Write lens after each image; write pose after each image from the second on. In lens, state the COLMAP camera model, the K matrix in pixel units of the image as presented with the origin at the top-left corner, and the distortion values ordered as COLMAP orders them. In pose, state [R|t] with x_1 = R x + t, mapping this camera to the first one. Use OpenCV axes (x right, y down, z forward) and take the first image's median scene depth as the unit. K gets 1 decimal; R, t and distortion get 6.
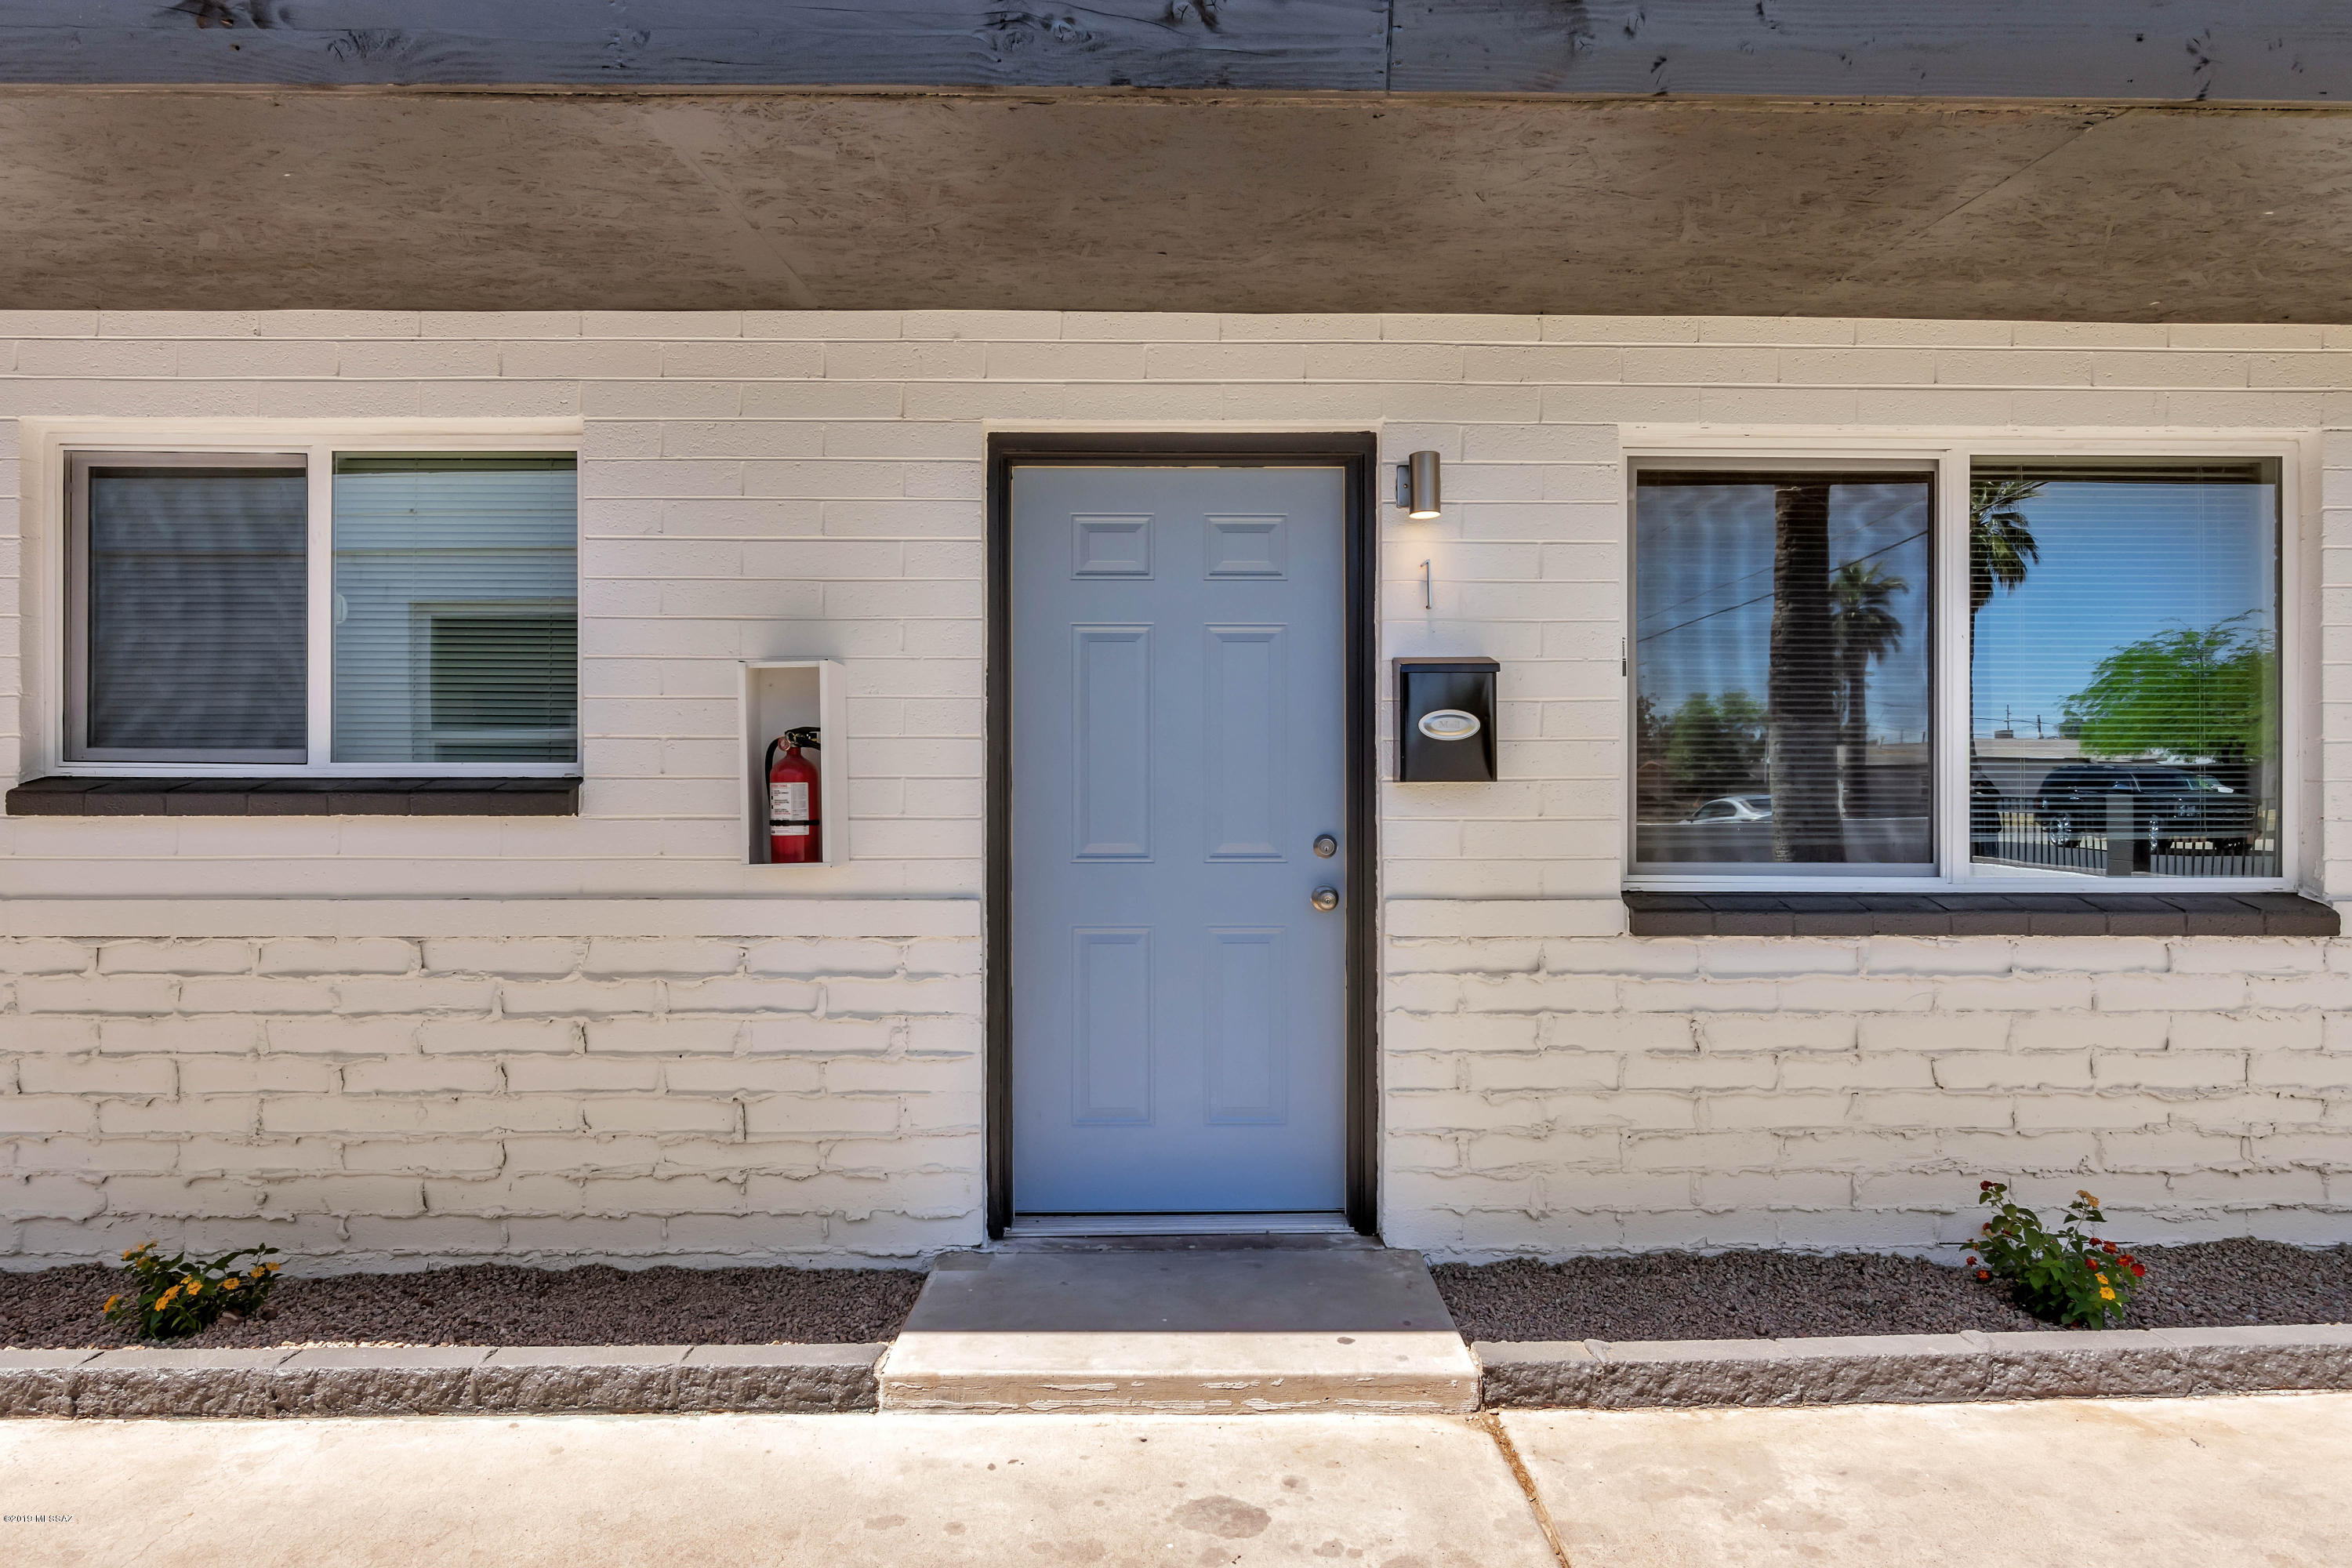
lens RADIAL K [[1154.9, 0, 1182.7], [0, 1154.9, 791.9], [0, 0, 1]] dist [-0.015309, 0.002148]
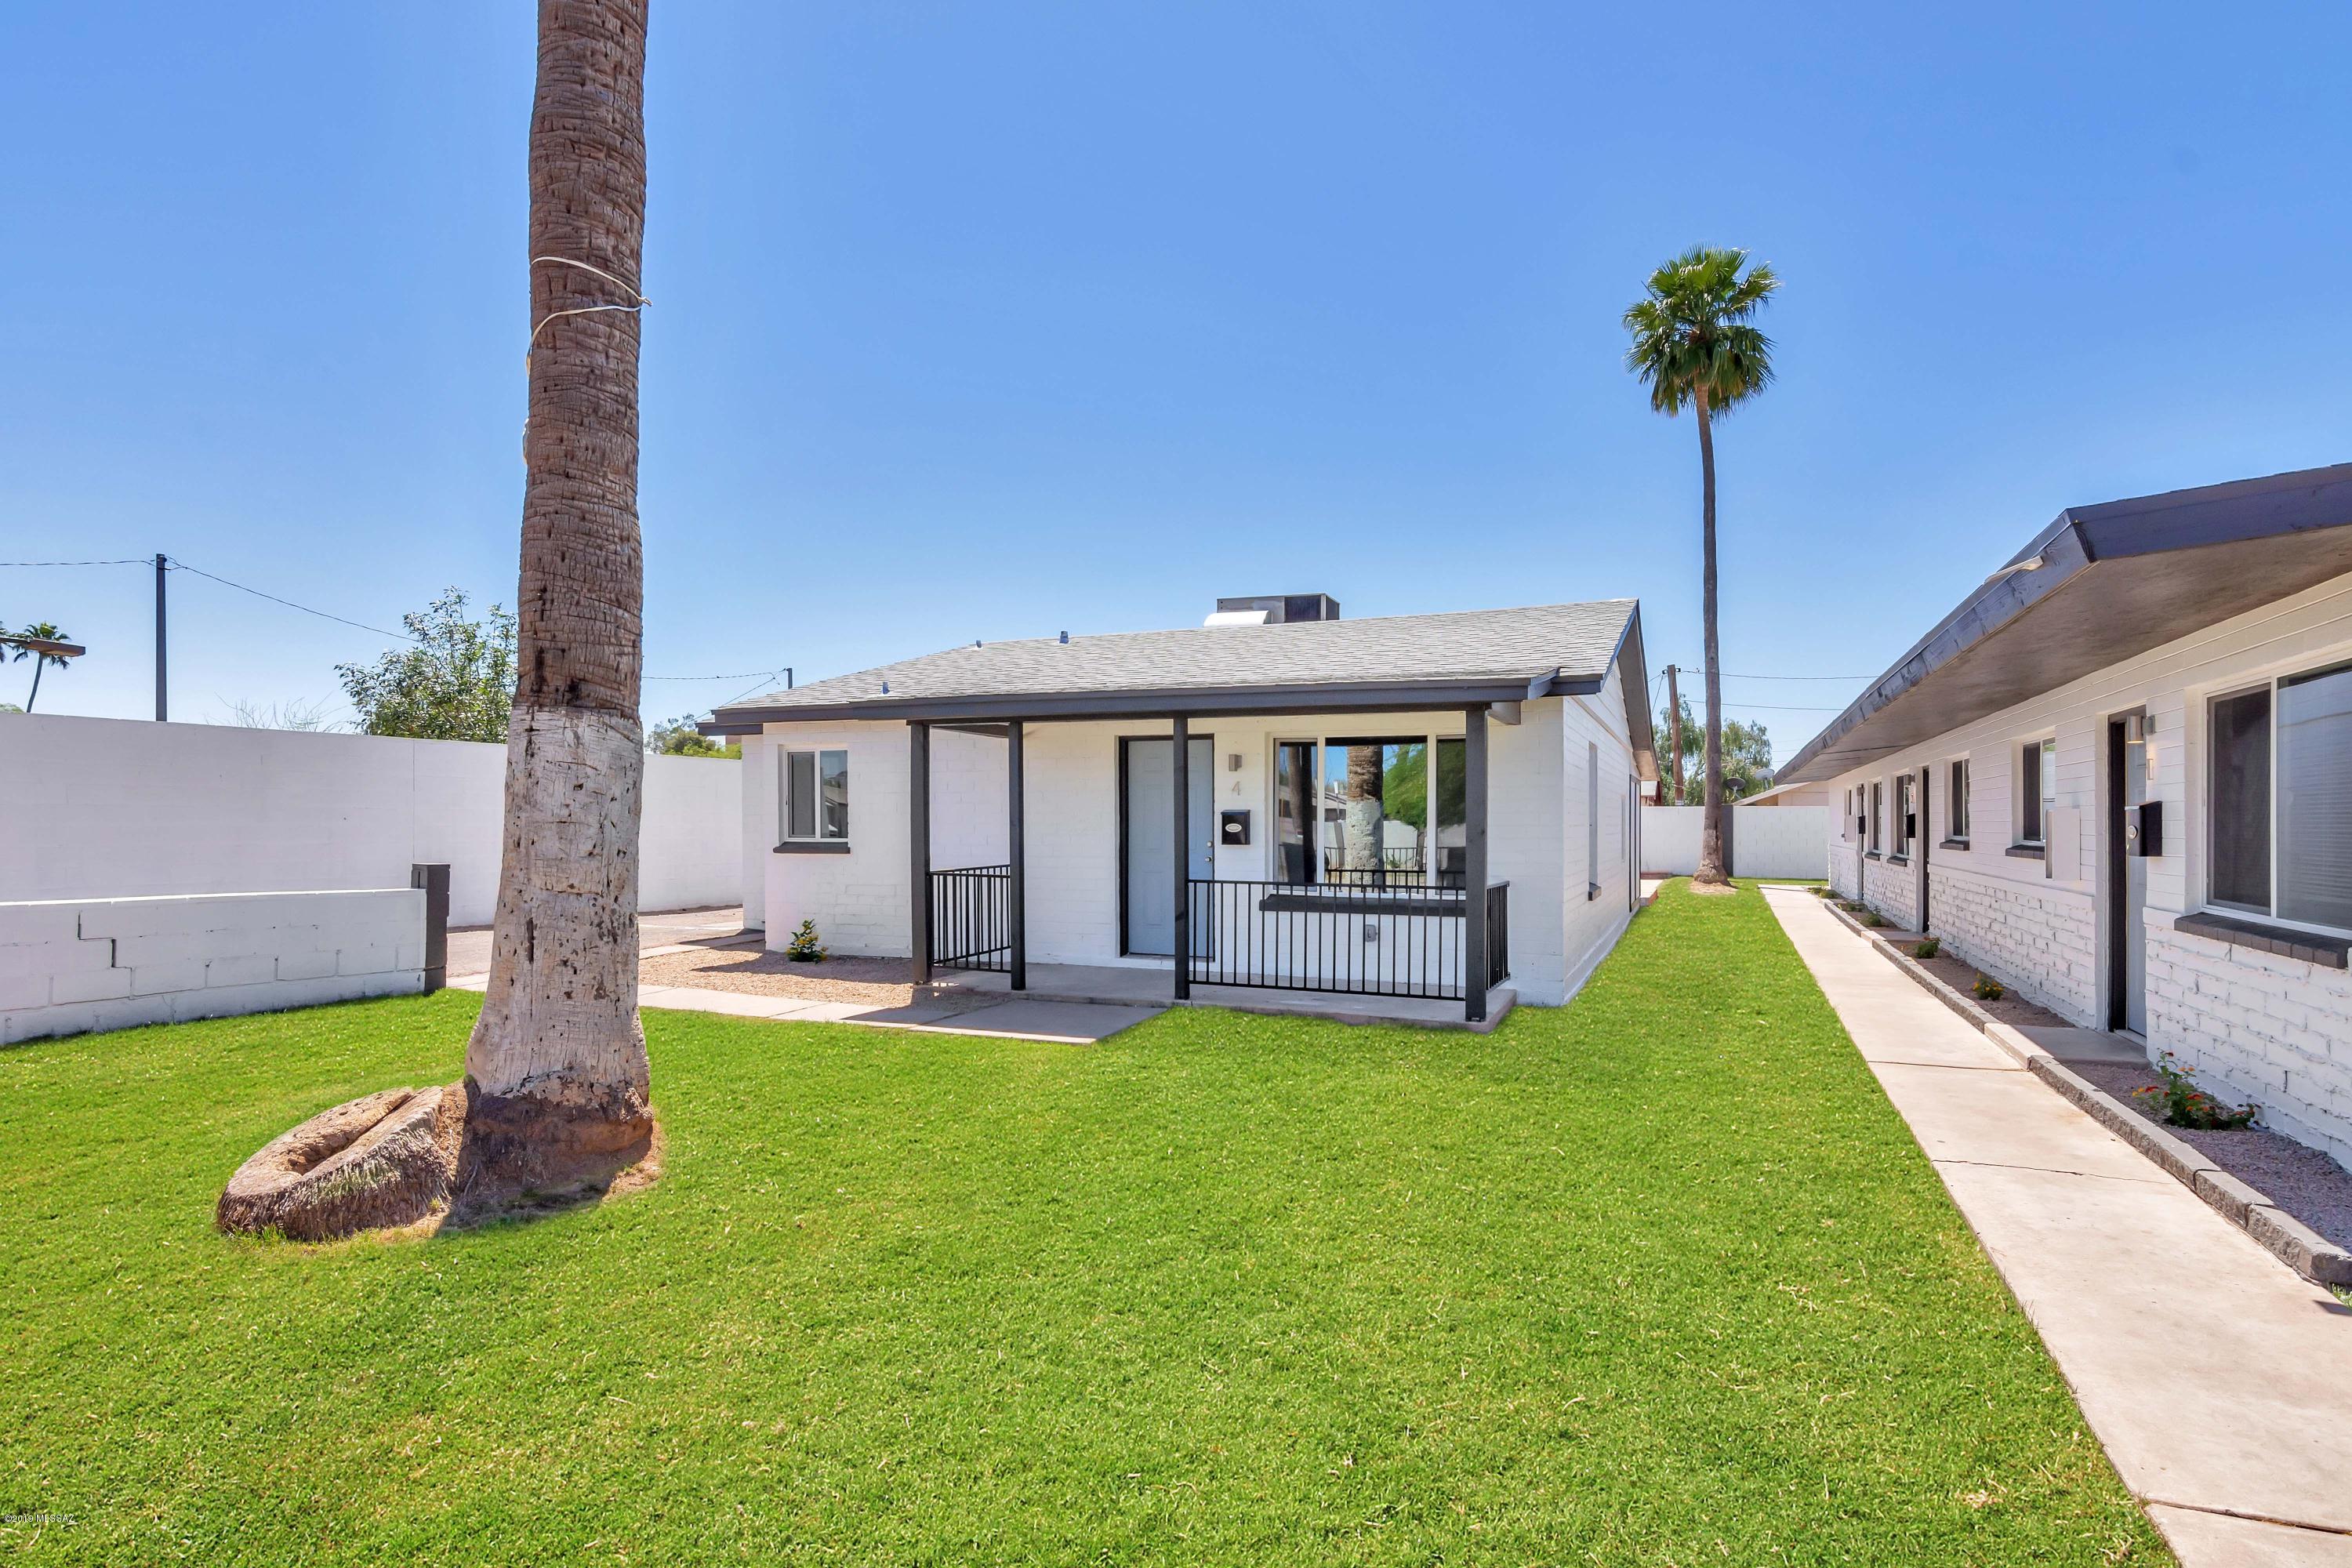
lens RADIAL K [[1157.1, 0, 1262.5], [0, 1157.1, 804.8], [0, 0, 1]] dist [0.000245, 0.003028]
pose [[-0.376210, -0.016669, -0.926385, 3.046573], [-0.009534, 0.999855, -0.014119, -0.061503], [0.926485, 0.003520, -0.376314, 0.242170]]
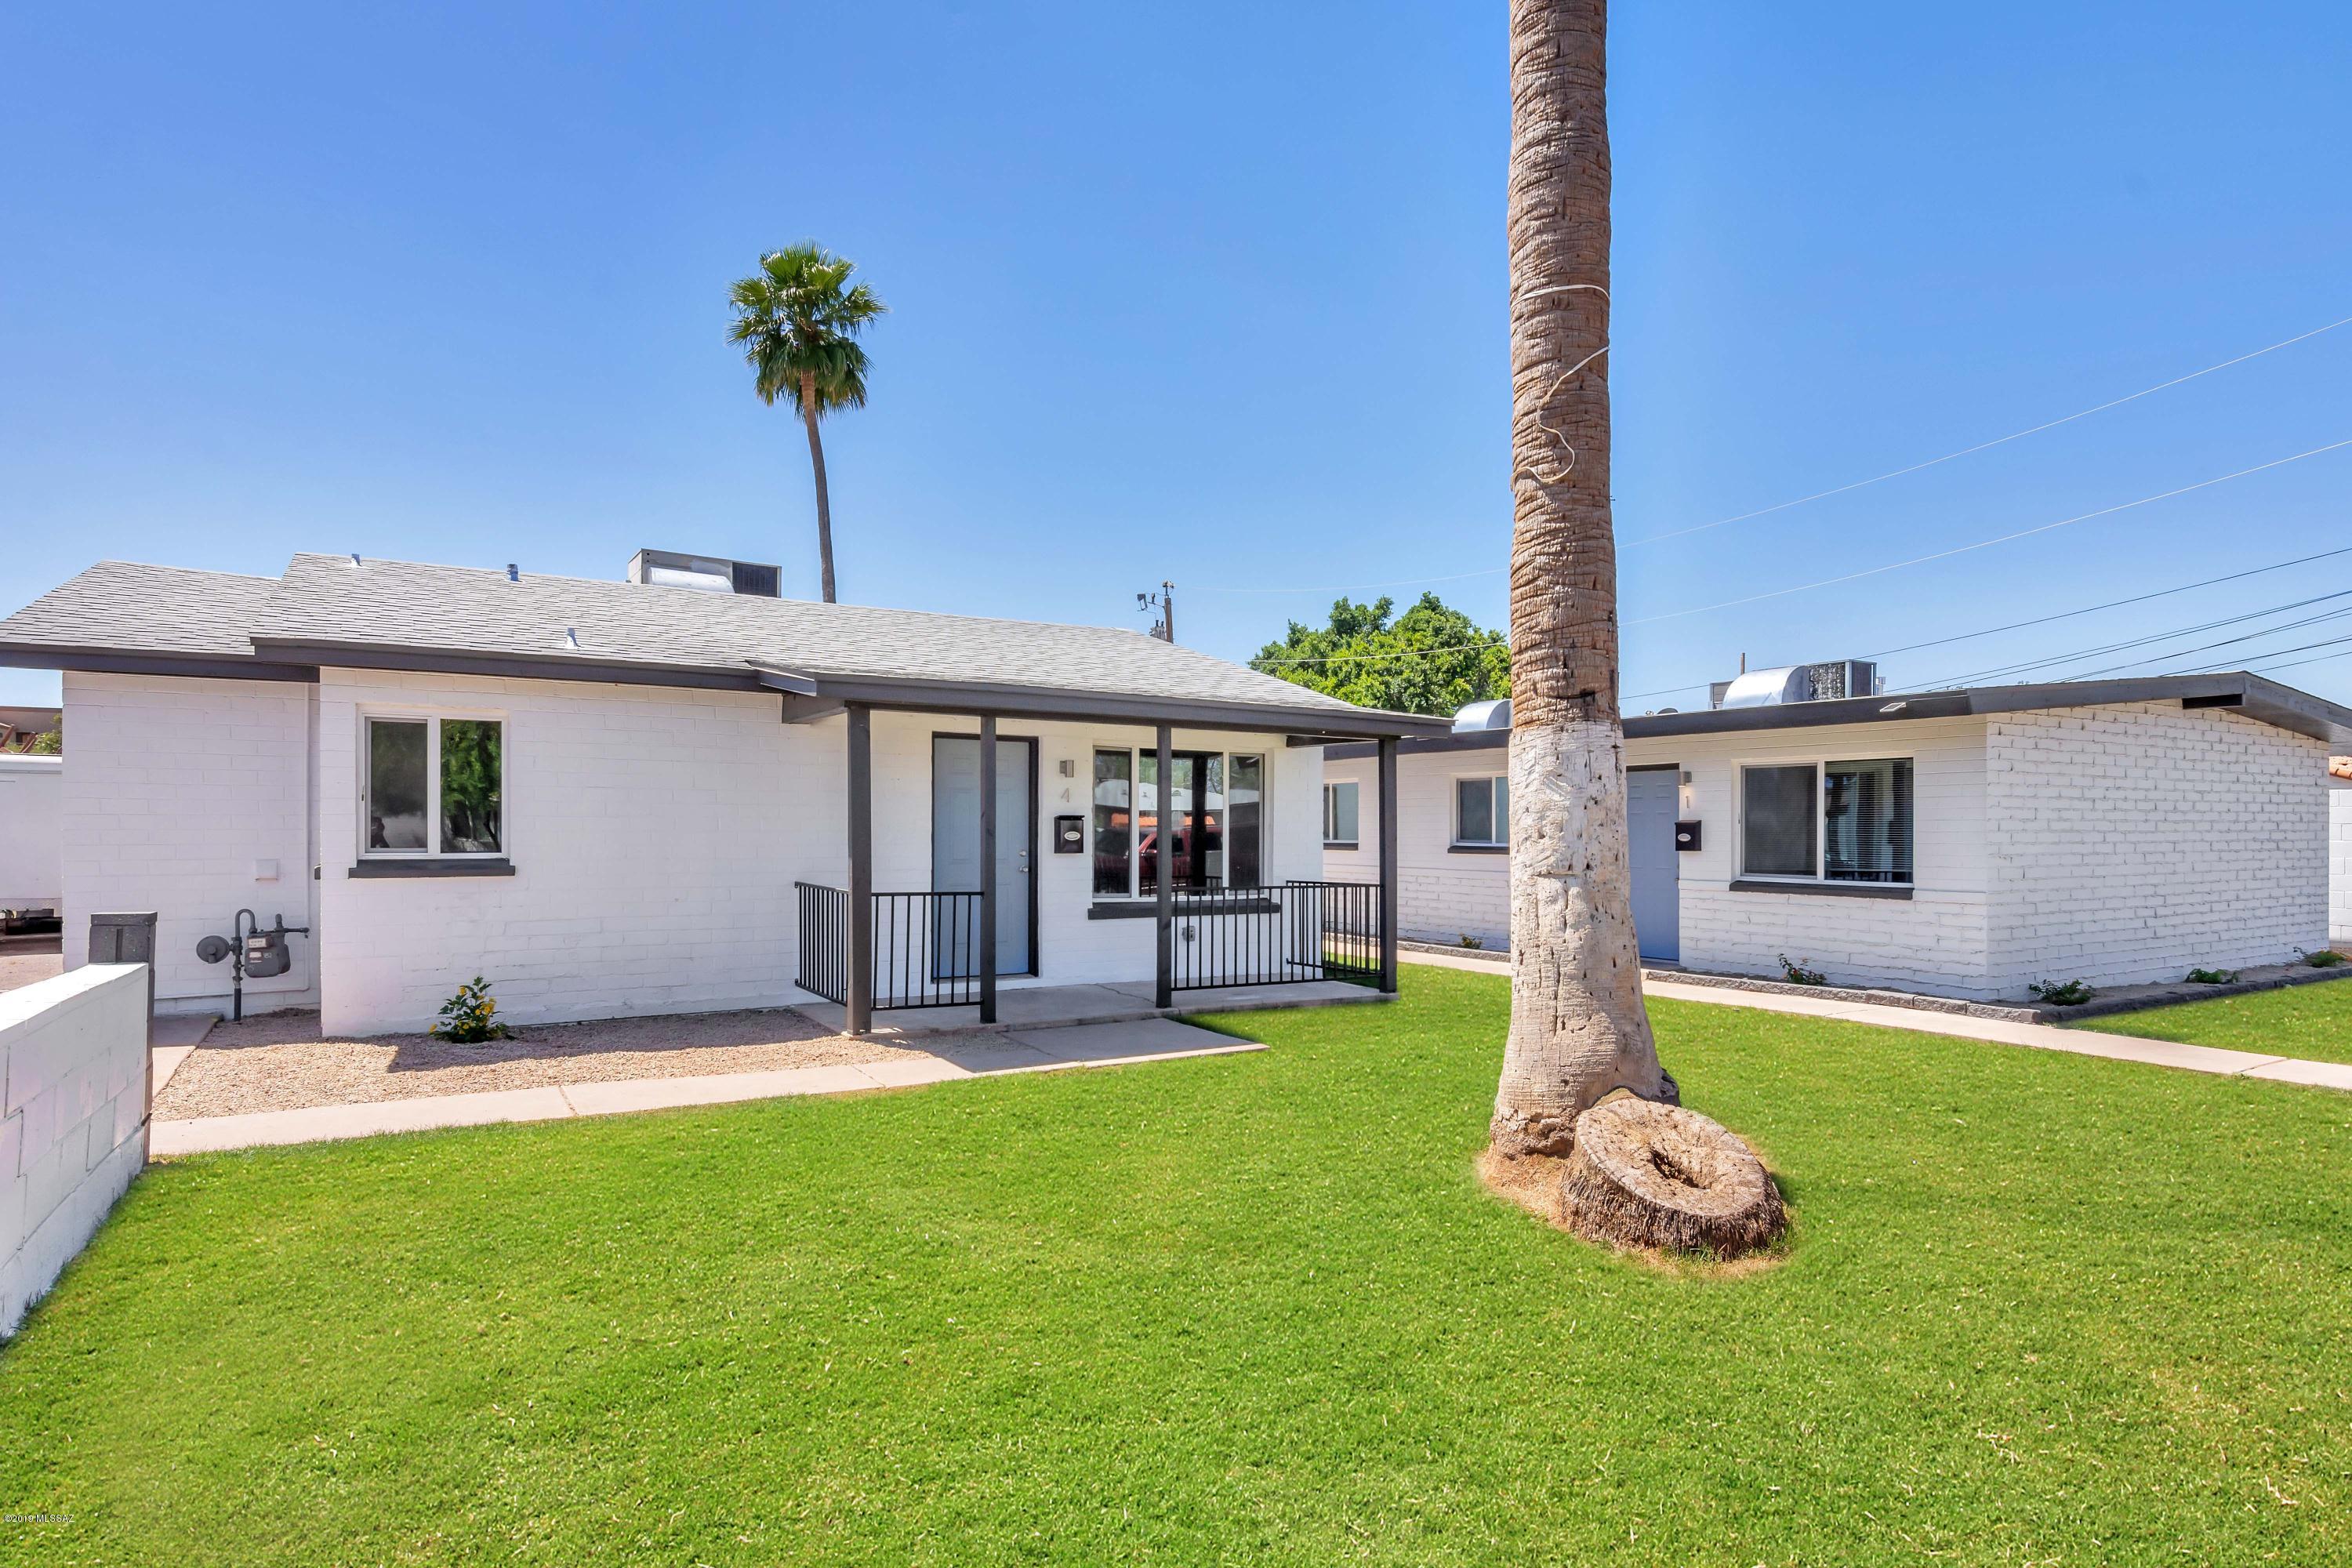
lens RADIAL K [[1237.6, 0, 1184.8], [0, 1237.6, 827.4], [0, 0, 1]] dist [-0.028755, 0.000751]
pose [[0.487042, -0.000428, -0.873378, 3.162501], [-0.010341, 0.999927, -0.006257, -0.045314], [0.873317, 0.012078, 0.487002, -2.671900]]
